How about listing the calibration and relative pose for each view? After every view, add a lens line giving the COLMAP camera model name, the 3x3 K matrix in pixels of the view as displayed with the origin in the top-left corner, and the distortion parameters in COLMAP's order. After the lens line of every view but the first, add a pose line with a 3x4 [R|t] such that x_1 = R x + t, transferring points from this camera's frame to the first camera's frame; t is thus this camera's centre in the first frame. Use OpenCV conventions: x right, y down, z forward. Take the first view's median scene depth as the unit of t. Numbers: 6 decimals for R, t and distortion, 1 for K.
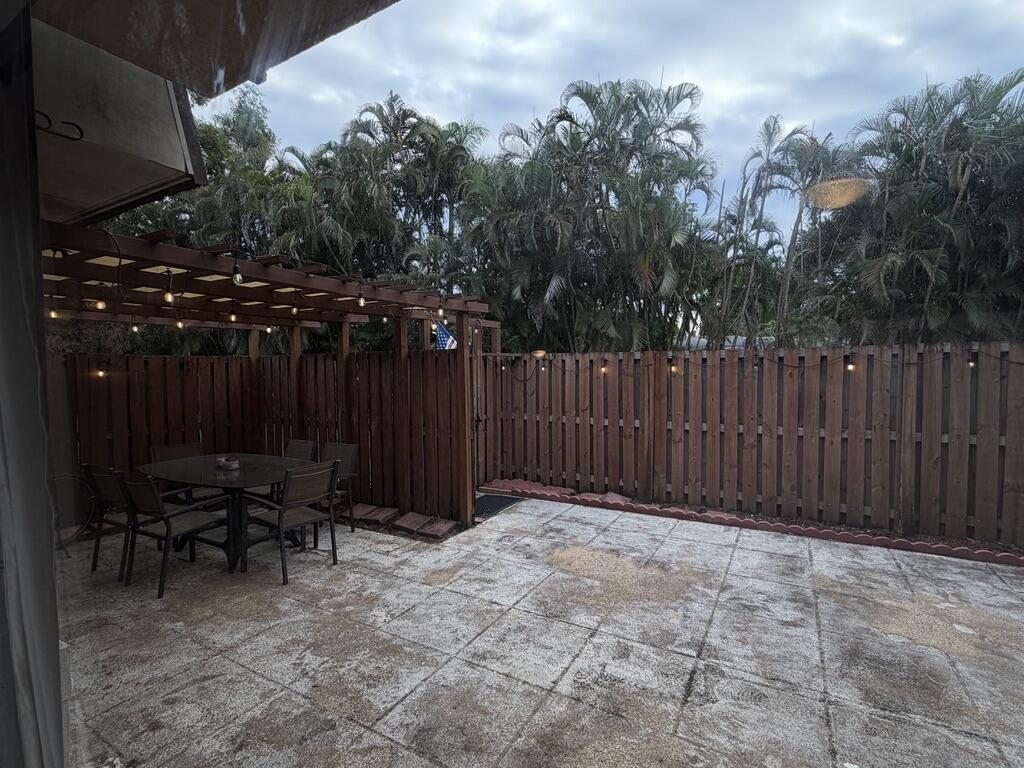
lens RADIAL K [[483.6, 0, 512.0], [0, 483.6, 384.0], [0, 0, 1]] dist [0.001403, 0.000743]
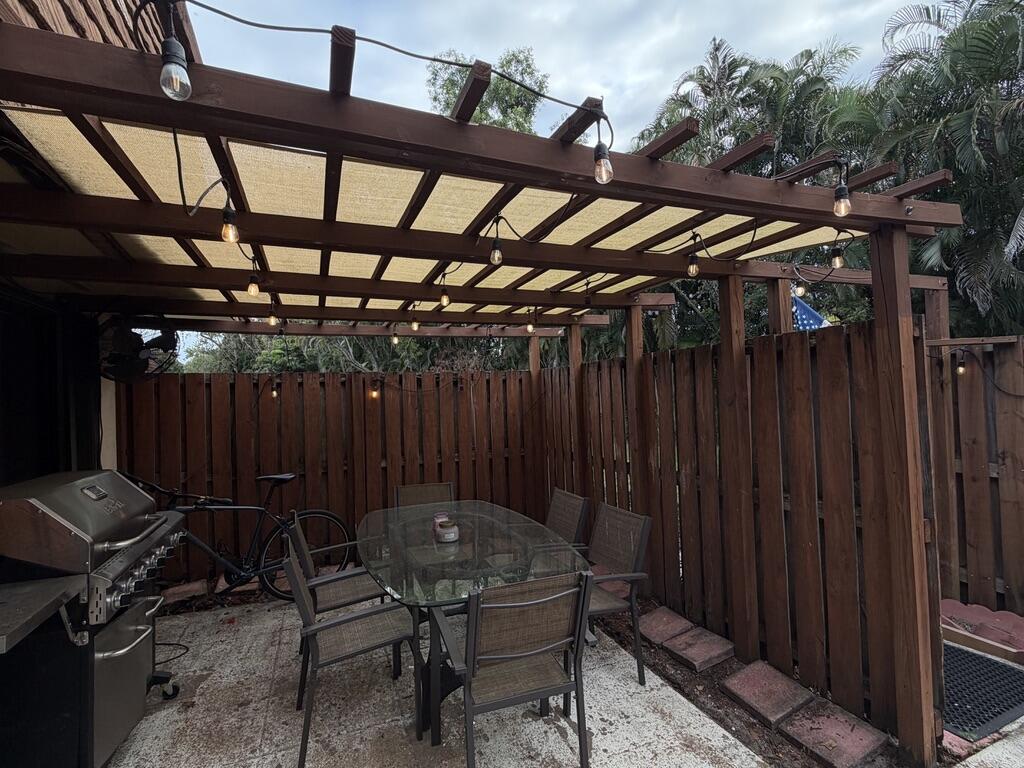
lens RADIAL K [[483.6, 0, 512.0], [0, 483.6, 384.0], [0, 0, 1]] dist [0.001403, 0.000743]
pose [[0.790338, -0.029308, -0.611970, -0.087169], [0.004556, 0.999109, -0.041966, -0.000750], [0.612654, 0.030379, 0.789767, 0.392917]]
